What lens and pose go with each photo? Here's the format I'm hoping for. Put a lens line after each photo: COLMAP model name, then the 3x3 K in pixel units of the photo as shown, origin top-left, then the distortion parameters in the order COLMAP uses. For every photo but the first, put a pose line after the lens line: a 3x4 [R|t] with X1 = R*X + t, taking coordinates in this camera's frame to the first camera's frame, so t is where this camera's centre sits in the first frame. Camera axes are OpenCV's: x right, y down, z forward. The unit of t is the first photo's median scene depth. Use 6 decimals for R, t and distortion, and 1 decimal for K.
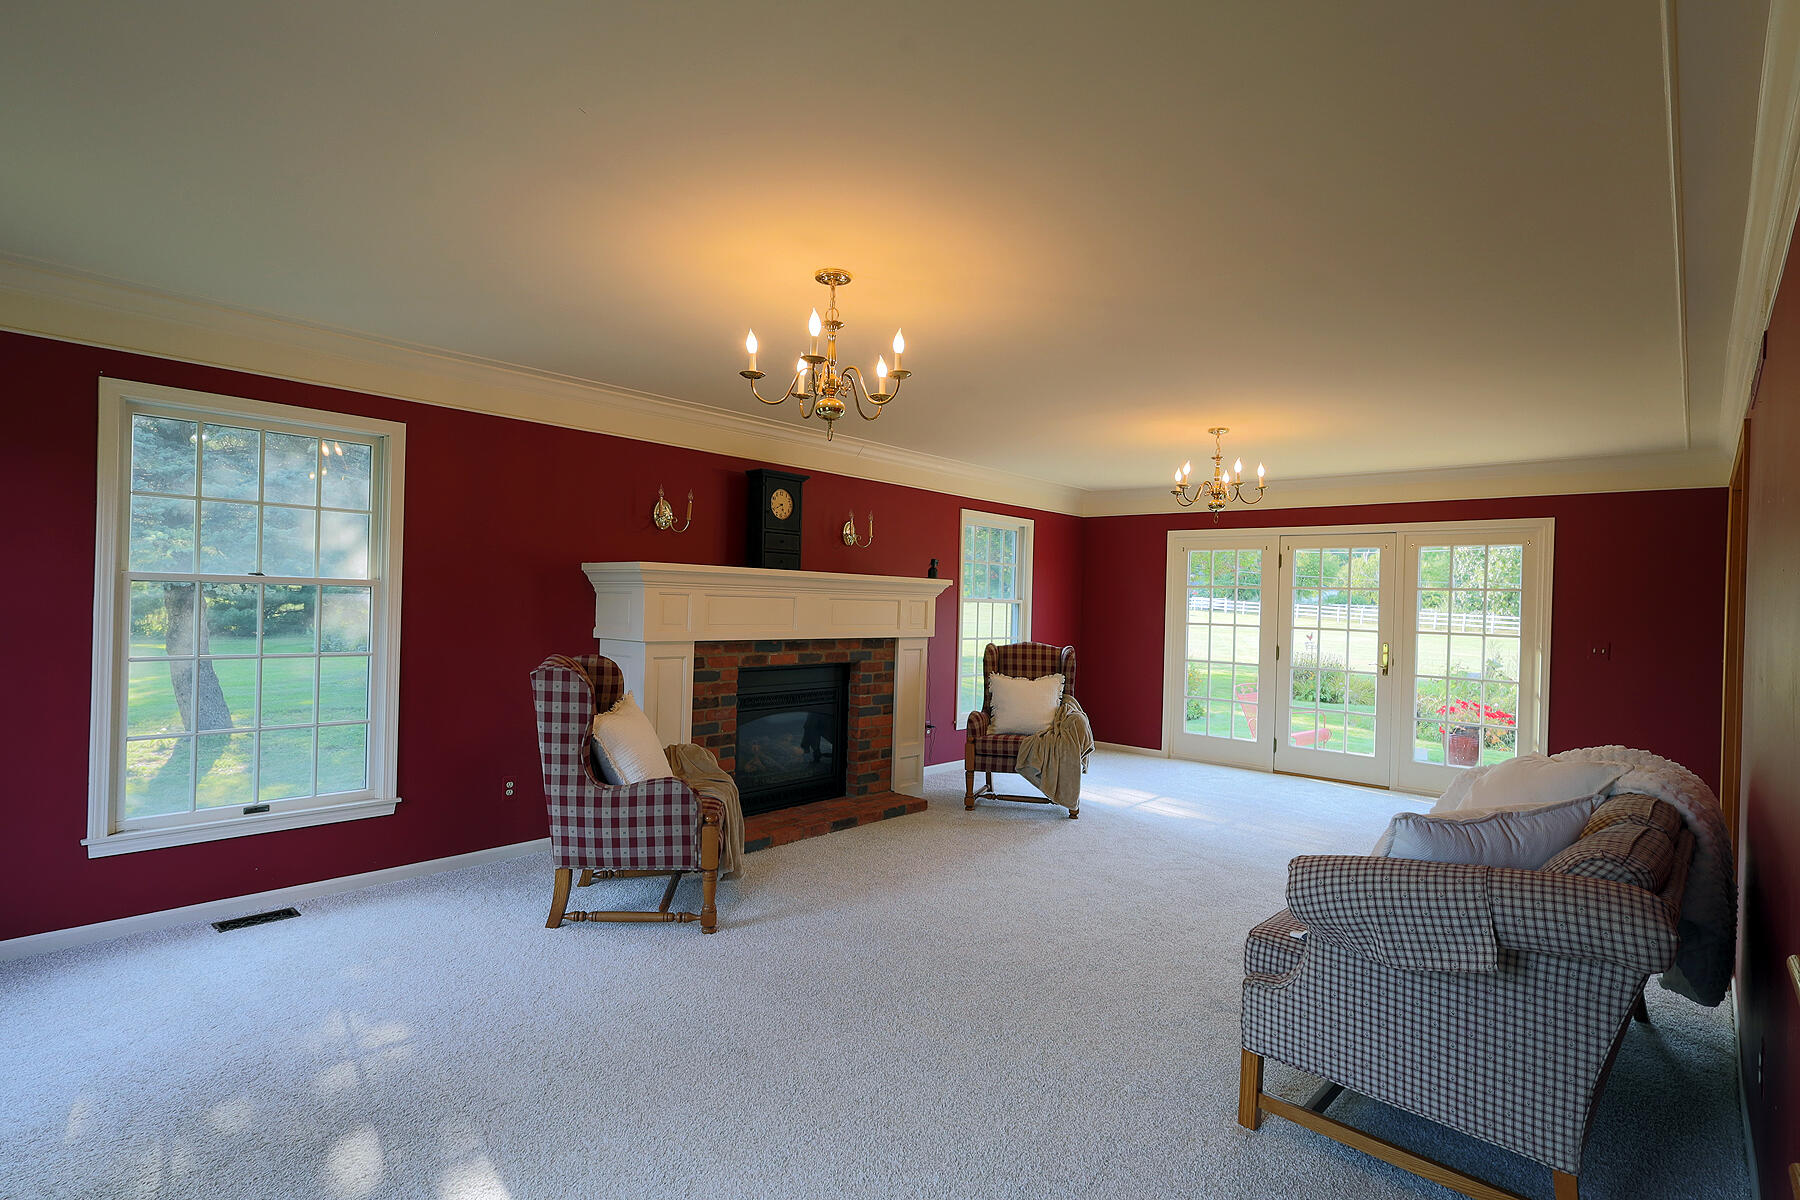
lens RADIAL K [[885.8, 0, 893.8], [0, 885.8, 603.9], [0, 0, 1]] dist [0.002047, 0.000595]
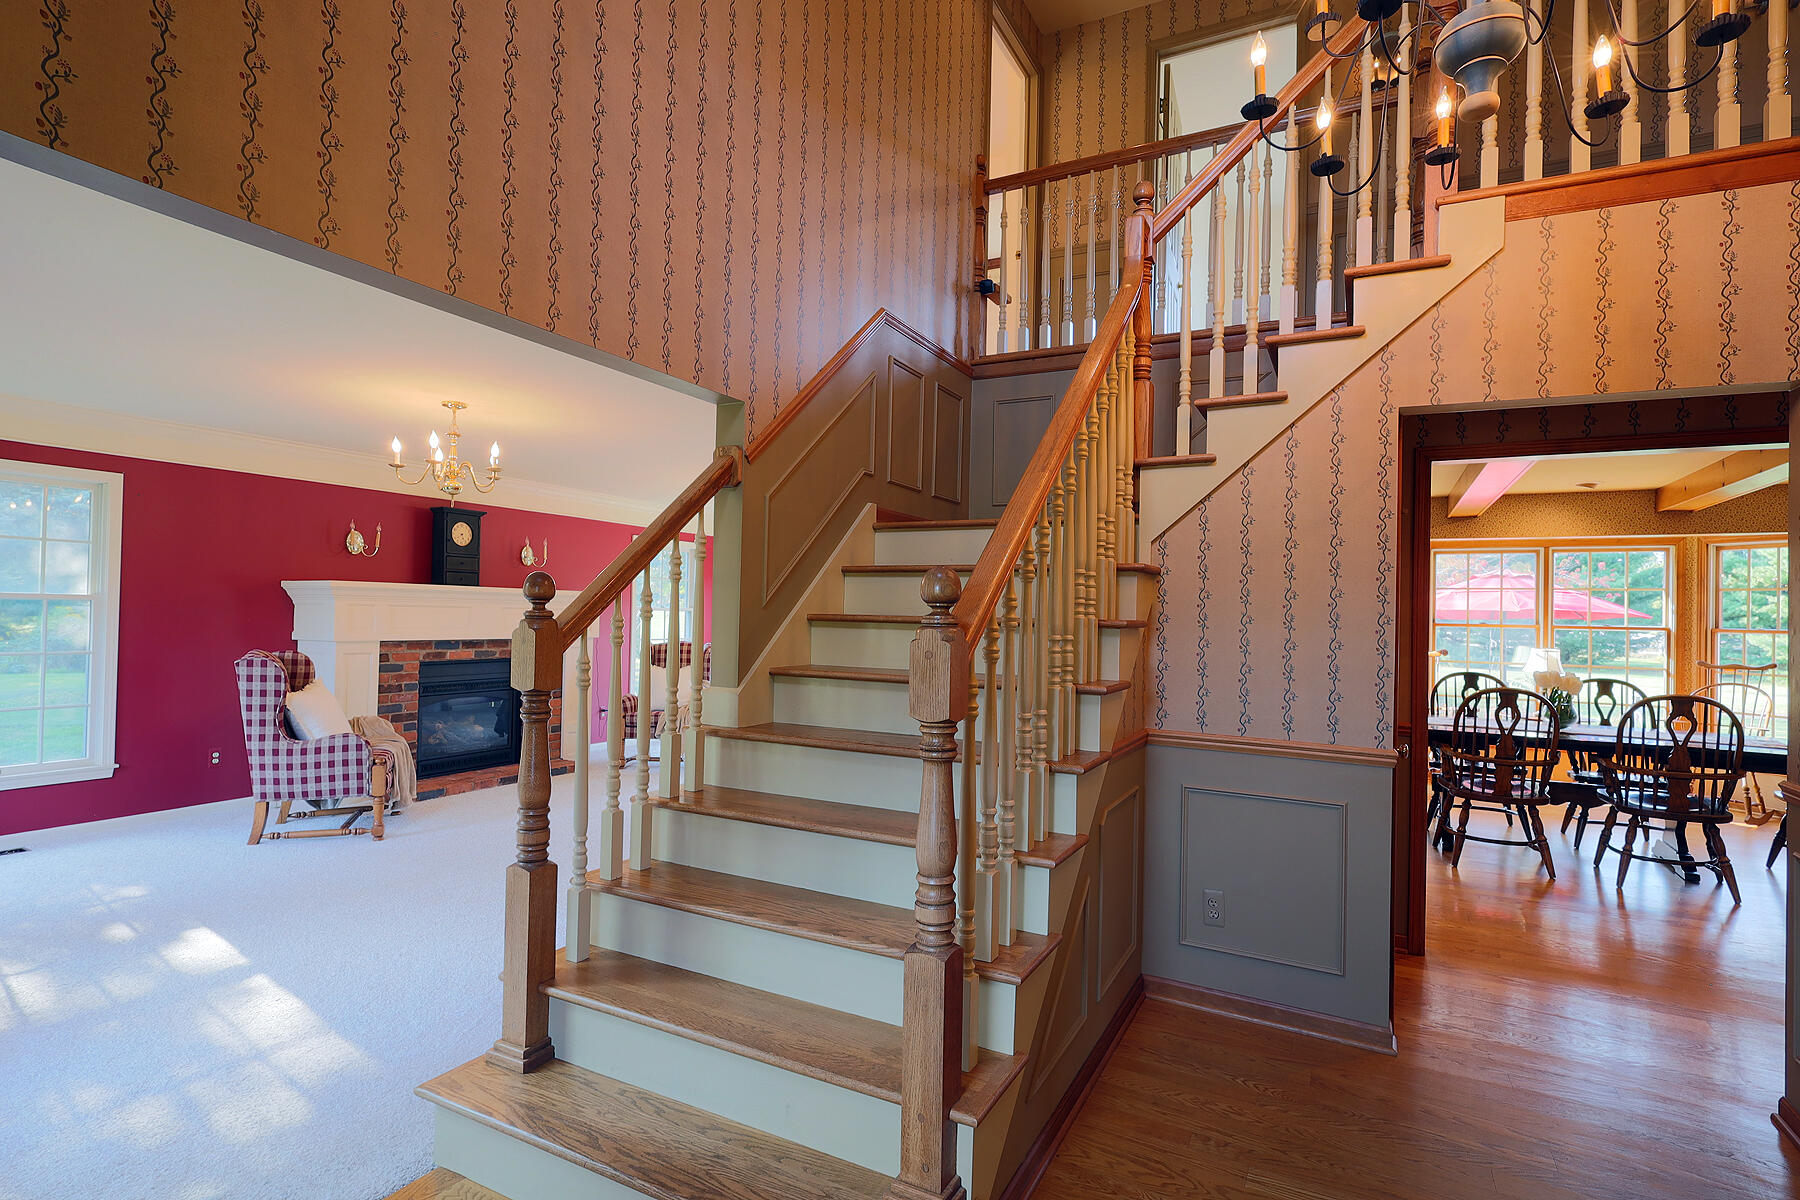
lens RADIAL K [[885.8, 0, 893.8], [0, 885.8, 603.9], [0, 0, 1]] dist [0.002047, 0.000595]
pose [[0.968684, -0.004363, 0.248260, 0.210320], [0.007069, 0.999925, -0.010009, 0.006693], [-0.248197, 0.011451, 0.968642, -0.516310]]
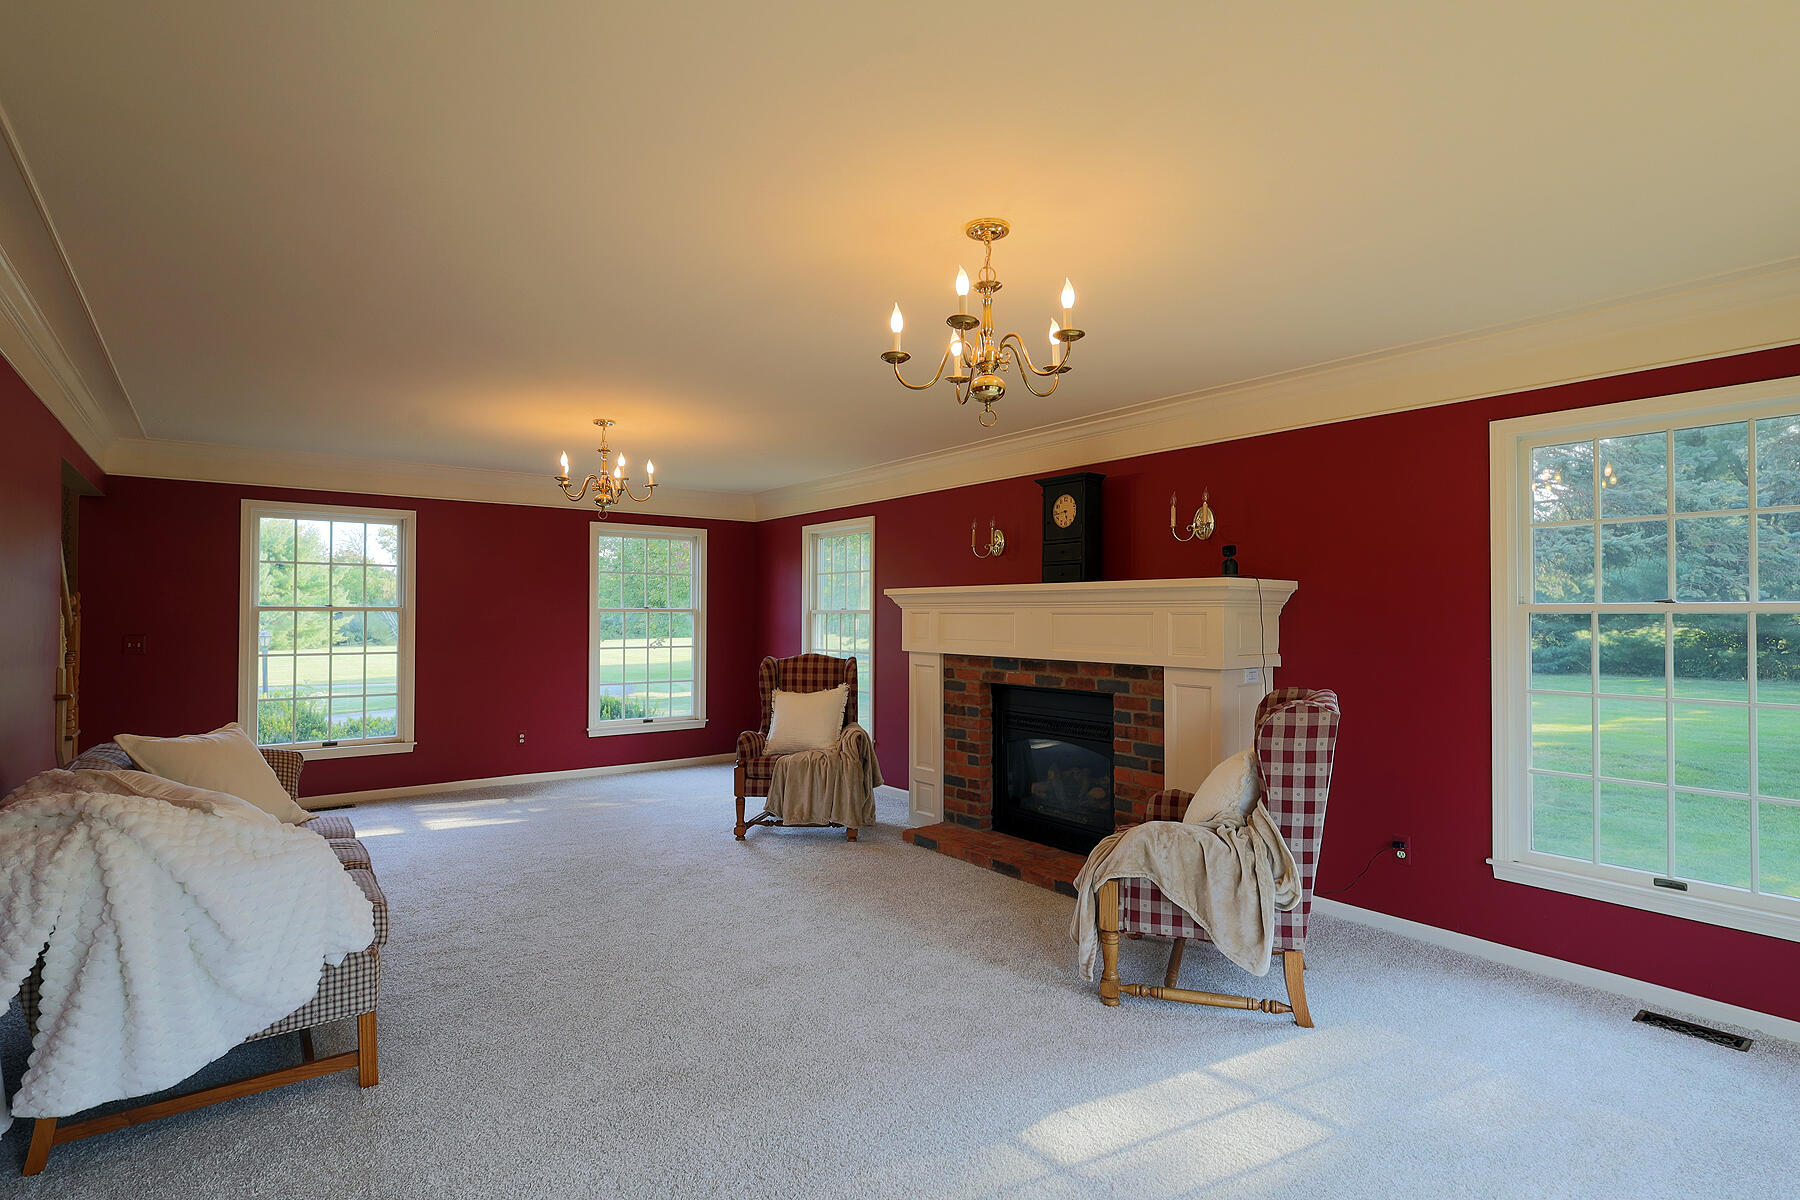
lens RADIAL K [[888.0, 0, 895.1], [0, 888.0, 603.5], [0, 0, 1]] dist [0.000215, 0.000392]
pose [[-0.180973, -0.039997, -0.982674, 1.050720], [-0.011571, 0.999190, -0.038538, 0.025866], [0.983420, 0.004396, -0.181290, 1.311874]]
